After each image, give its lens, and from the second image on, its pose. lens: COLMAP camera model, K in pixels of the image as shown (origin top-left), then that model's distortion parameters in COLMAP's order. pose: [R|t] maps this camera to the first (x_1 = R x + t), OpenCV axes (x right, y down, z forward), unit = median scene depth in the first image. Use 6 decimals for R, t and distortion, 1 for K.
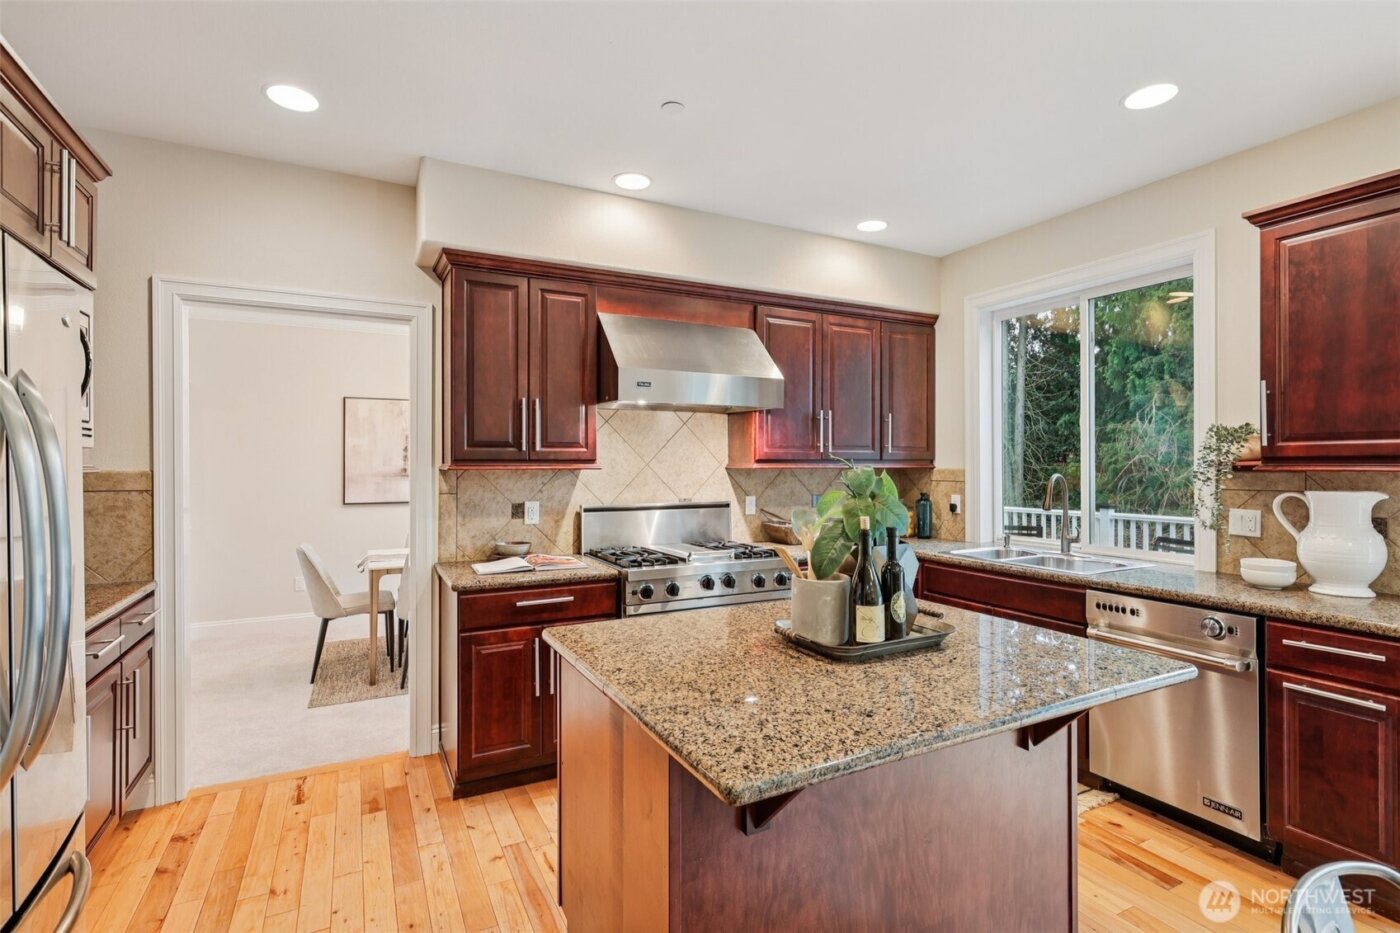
lens RADIAL K [[668.7, 0, 694.4], [0, 668.7, 467.7], [0, 0, 1]] dist [-0.001772, 0.001194]
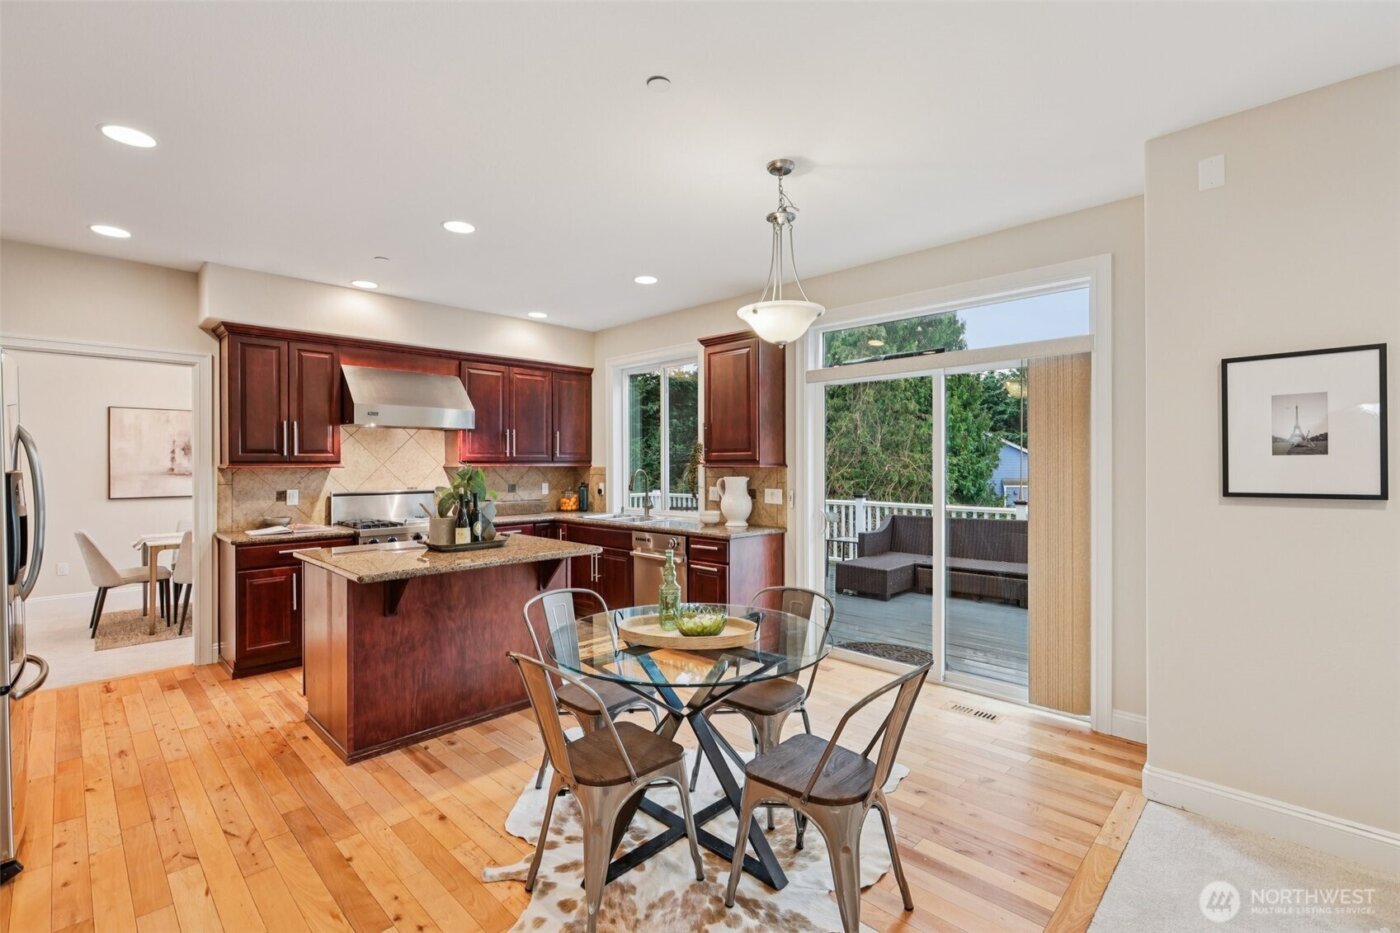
lens RADIAL K [[626.8, 0, 700.8], [0, 626.8, 467.5], [0, 0, 1]] dist [-0.003642, 0.004249]
pose [[0.948459, -0.003081, 0.316884, 0.176598], [0.002999, 0.999995, 0.000746, 0.003449], [-0.316885, 0.000243, 0.948464, -0.604325]]
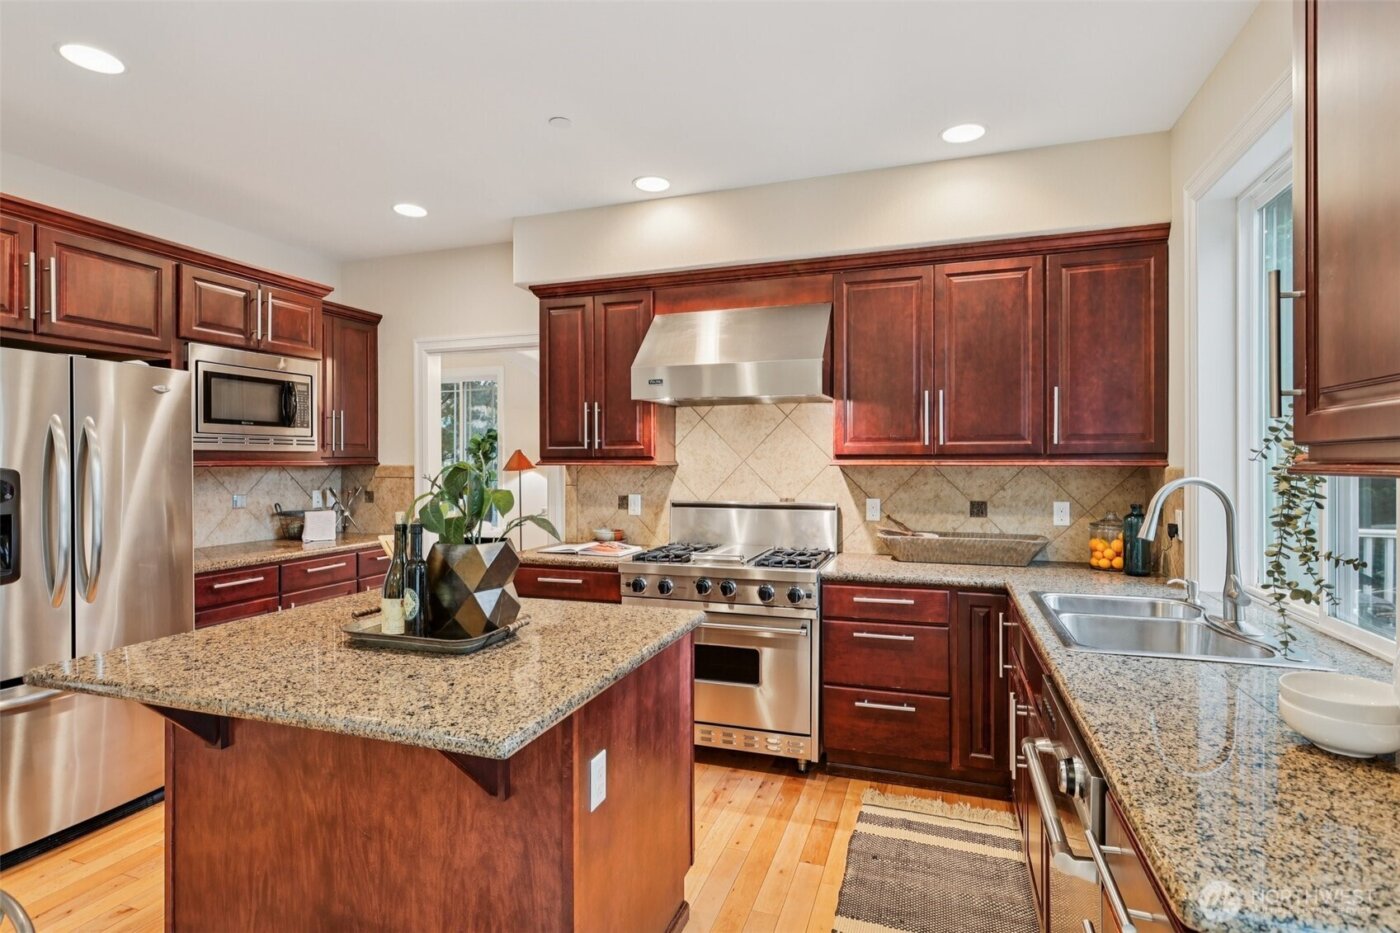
lens RADIAL K [[698.0, 0, 710.0], [0, 698.0, 461.1], [0, 0, 1]] dist [-0.001706, 0.002037]
pose [[0.693005, 0.000679, -0.720933, 0.688767], [-0.002945, 0.999994, -0.001890, -0.002654], [0.720927, 0.003433, 0.693003, 0.302462]]
